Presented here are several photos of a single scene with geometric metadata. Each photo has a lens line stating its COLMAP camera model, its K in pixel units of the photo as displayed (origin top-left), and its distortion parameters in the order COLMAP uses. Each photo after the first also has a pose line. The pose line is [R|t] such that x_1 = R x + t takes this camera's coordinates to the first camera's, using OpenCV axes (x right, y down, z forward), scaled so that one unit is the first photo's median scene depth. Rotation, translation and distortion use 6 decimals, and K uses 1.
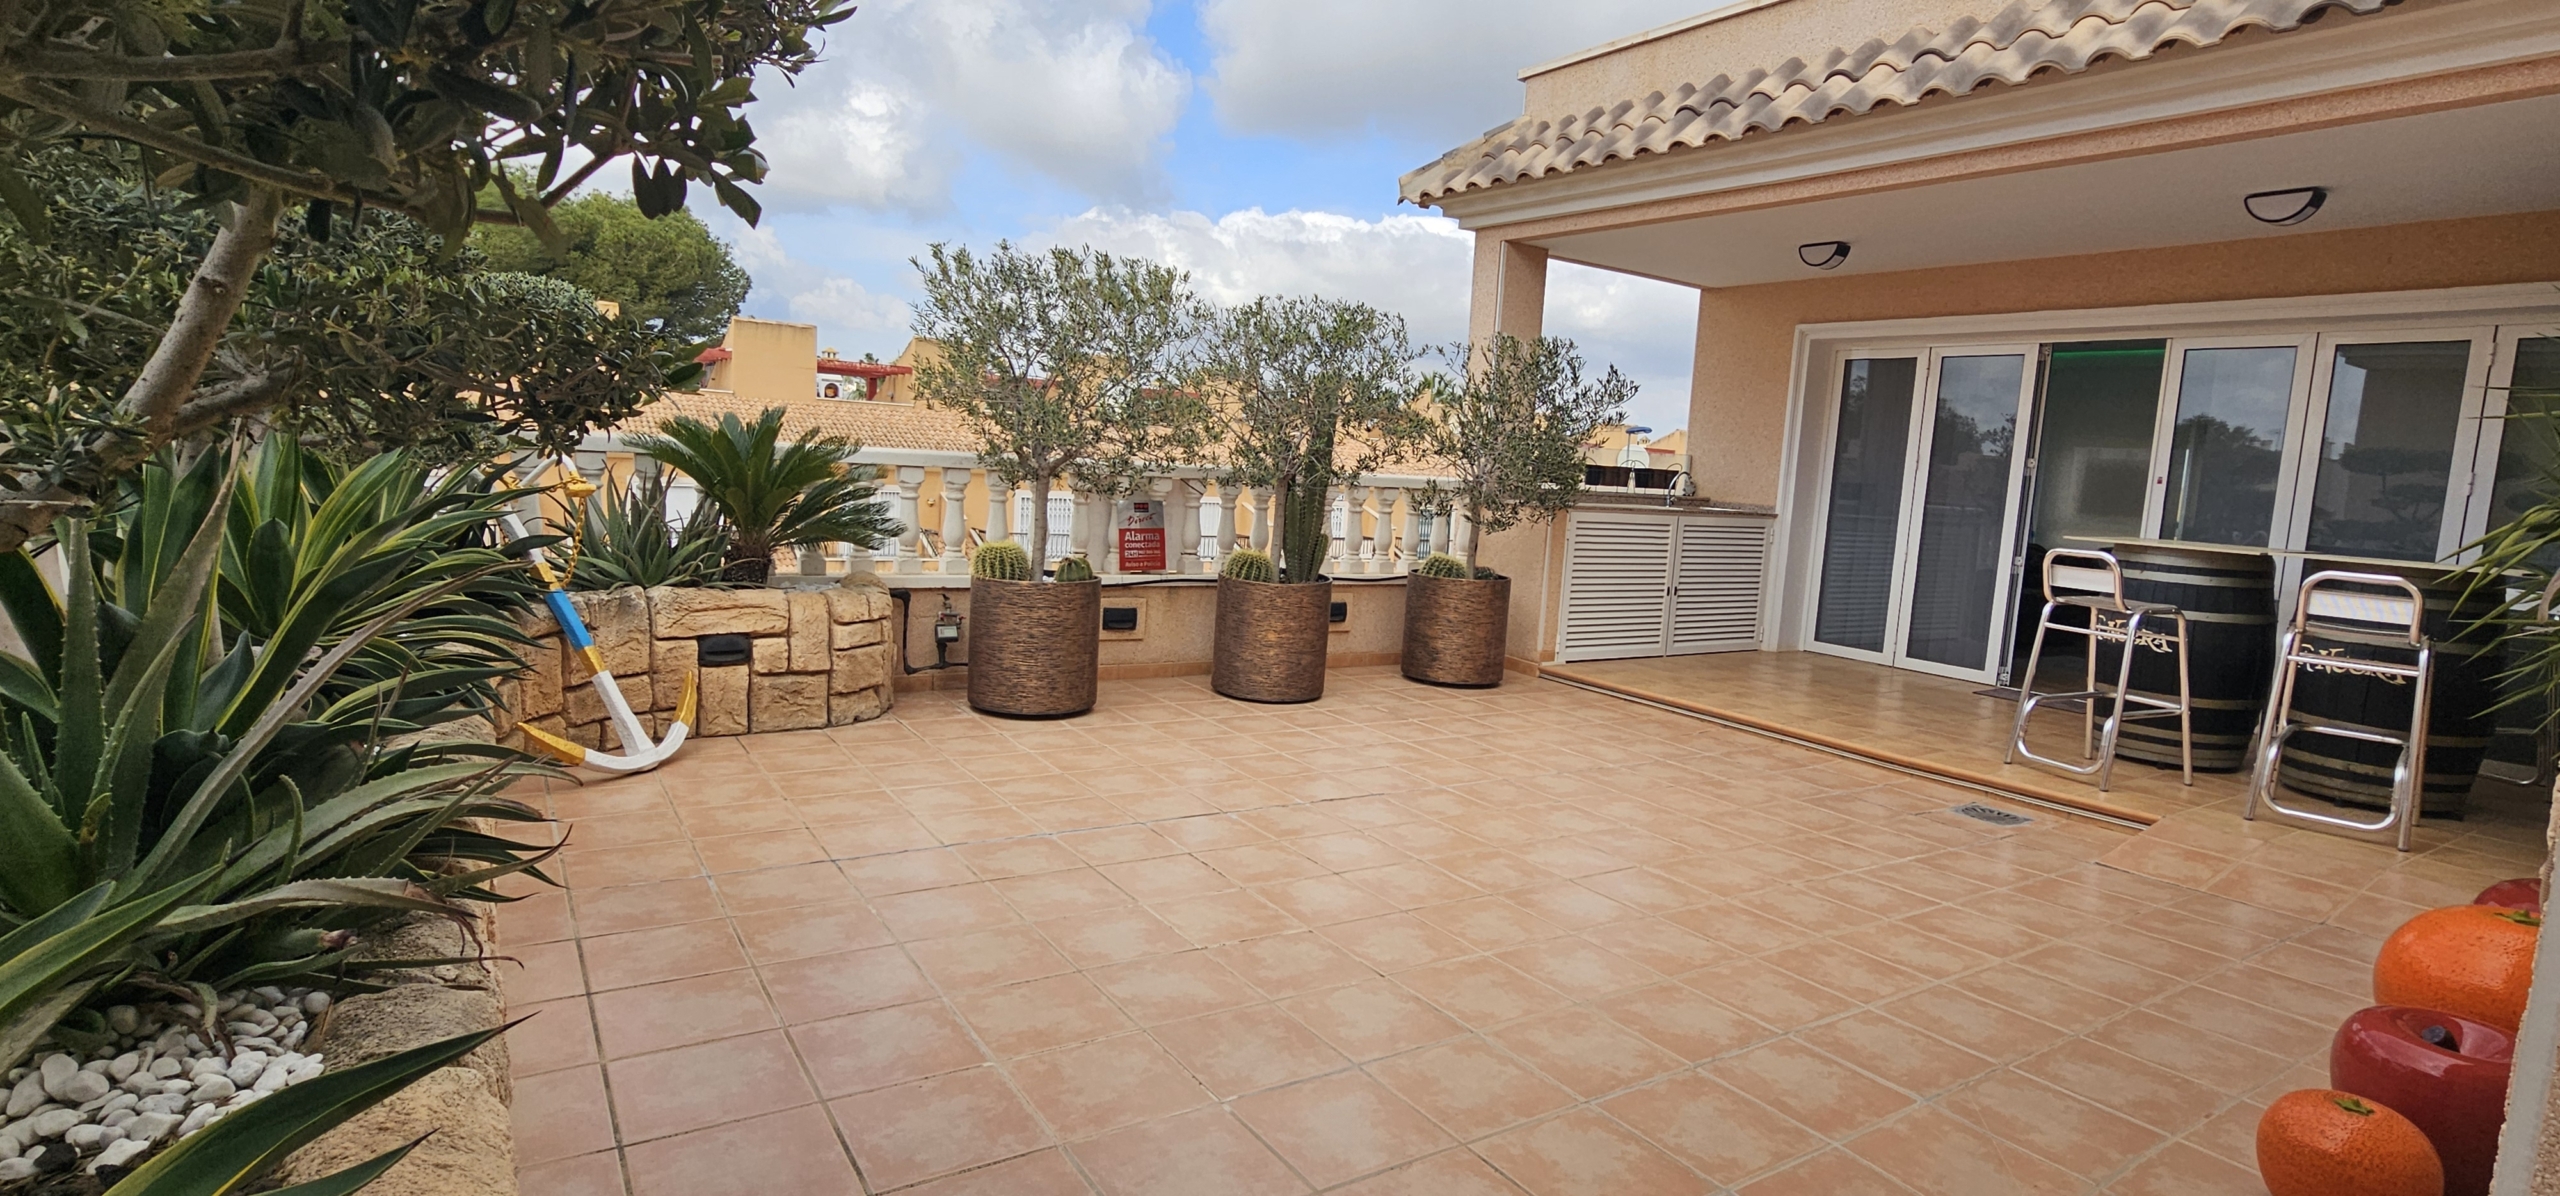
lens RADIAL K [[1221.8, 0, 1287.3], [0, 1221.8, 596.6], [0, 0, 1]] dist [-0.002717, 0.001161]
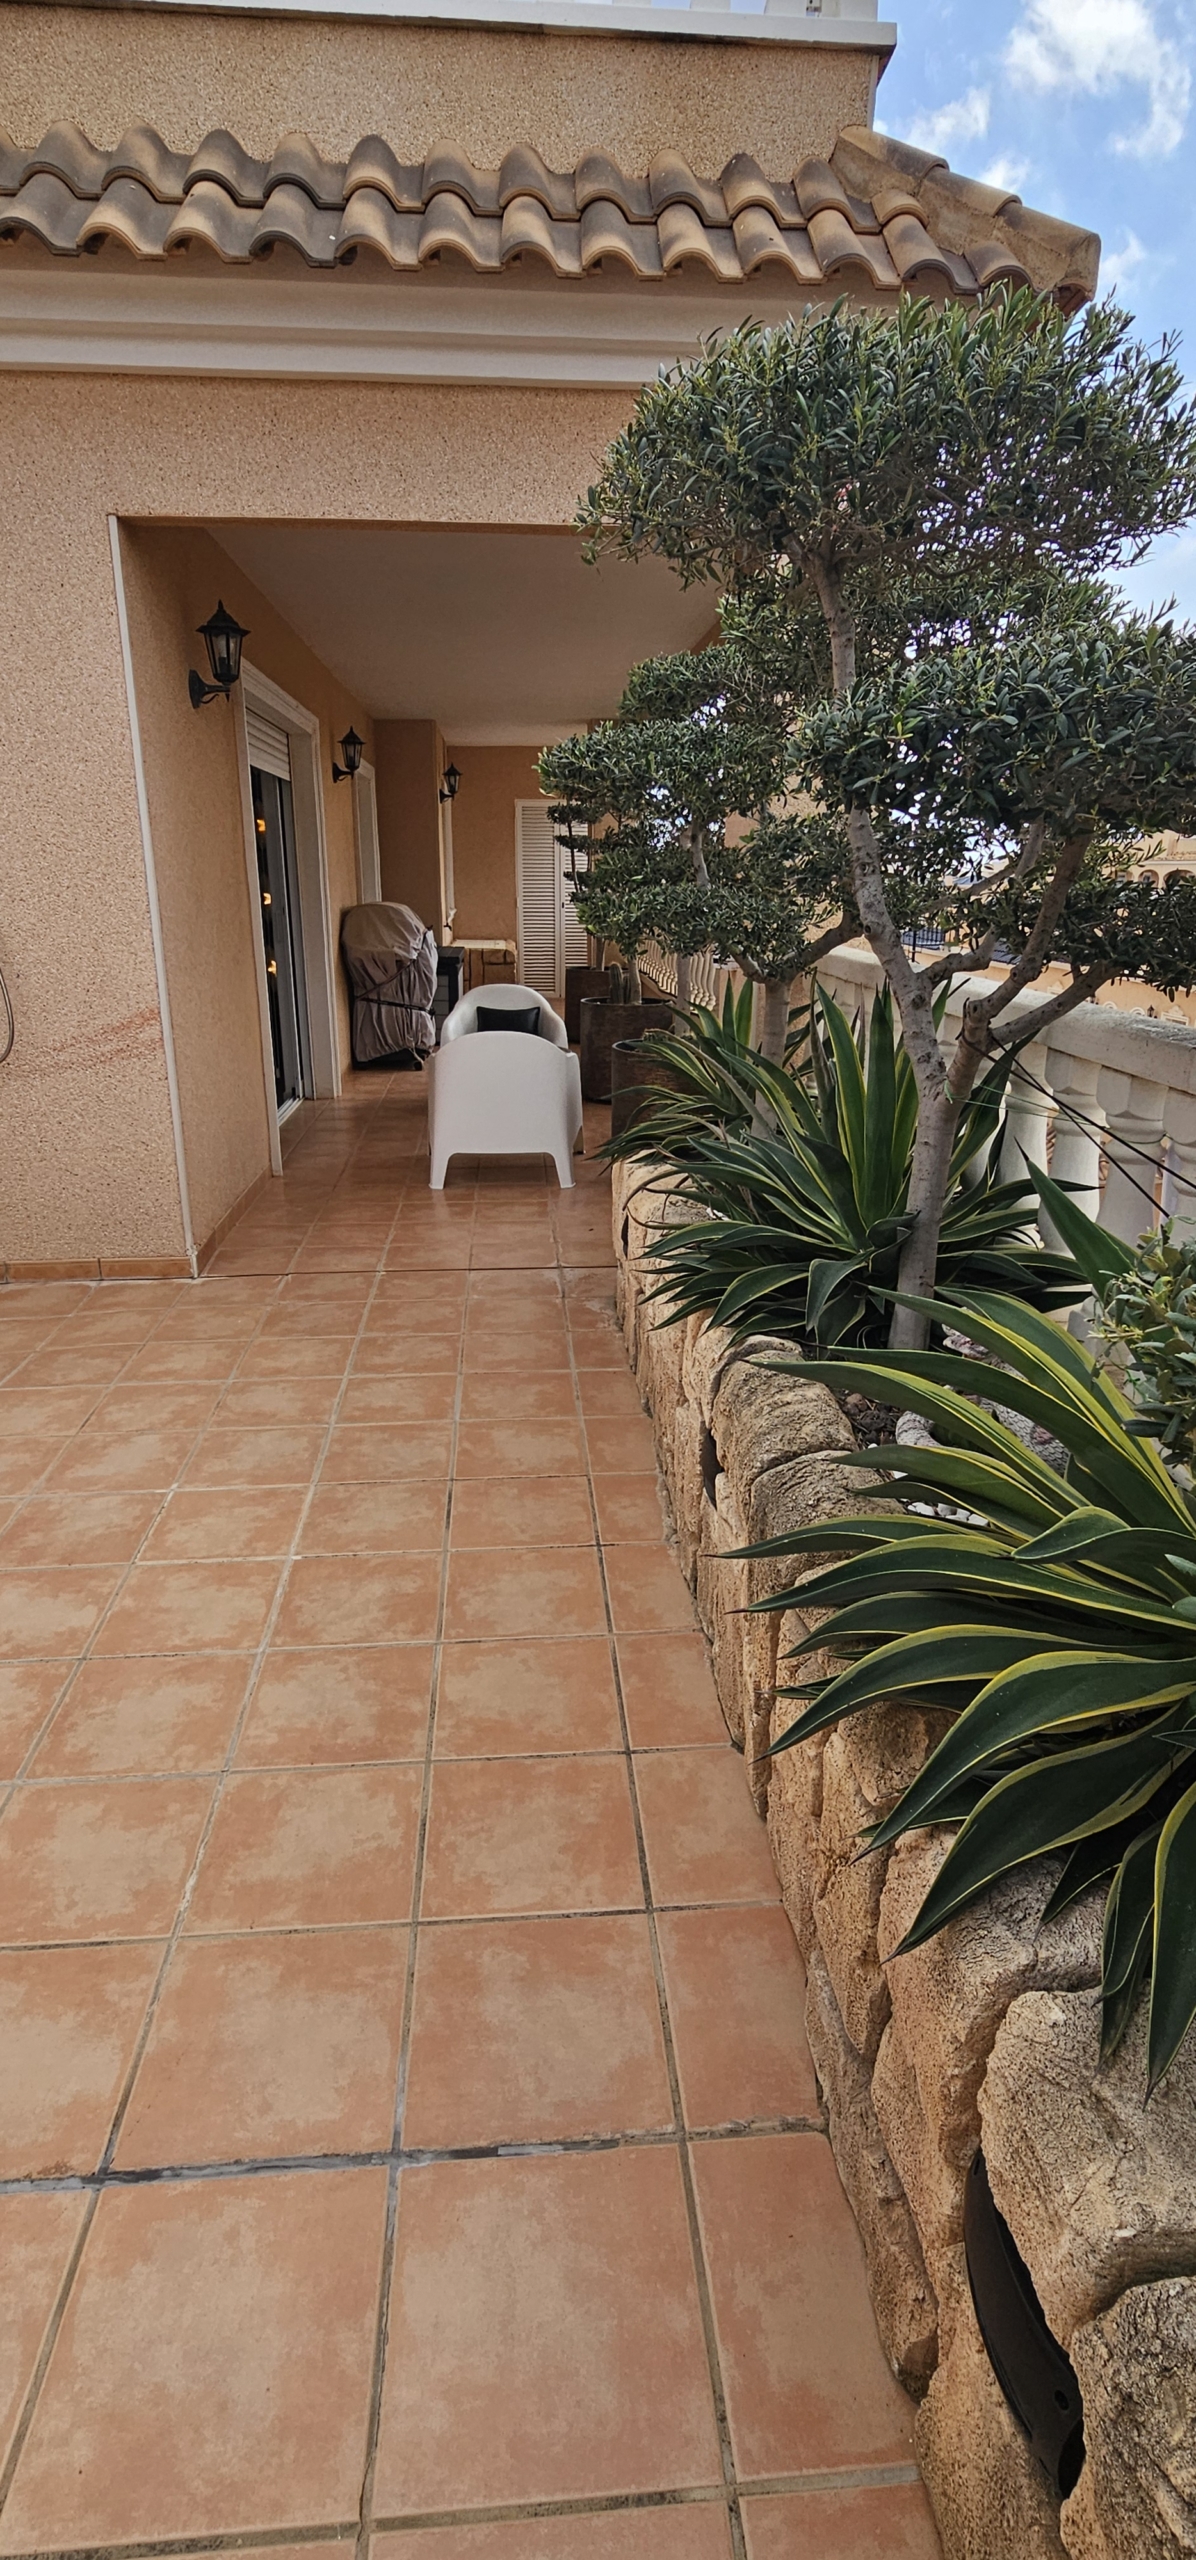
lens RADIAL K [[1221.8, 0, 605.3], [0, 1221.8, 1286.0], [0, 0, 1]] dist [-0.002717, 0.001161]
pose [[-0.873598, -0.216660, 0.435758, -0.674547], [-0.003038, 0.897838, 0.440316, -0.229846], [-0.486639, 0.383335, -0.785008, 1.215797]]
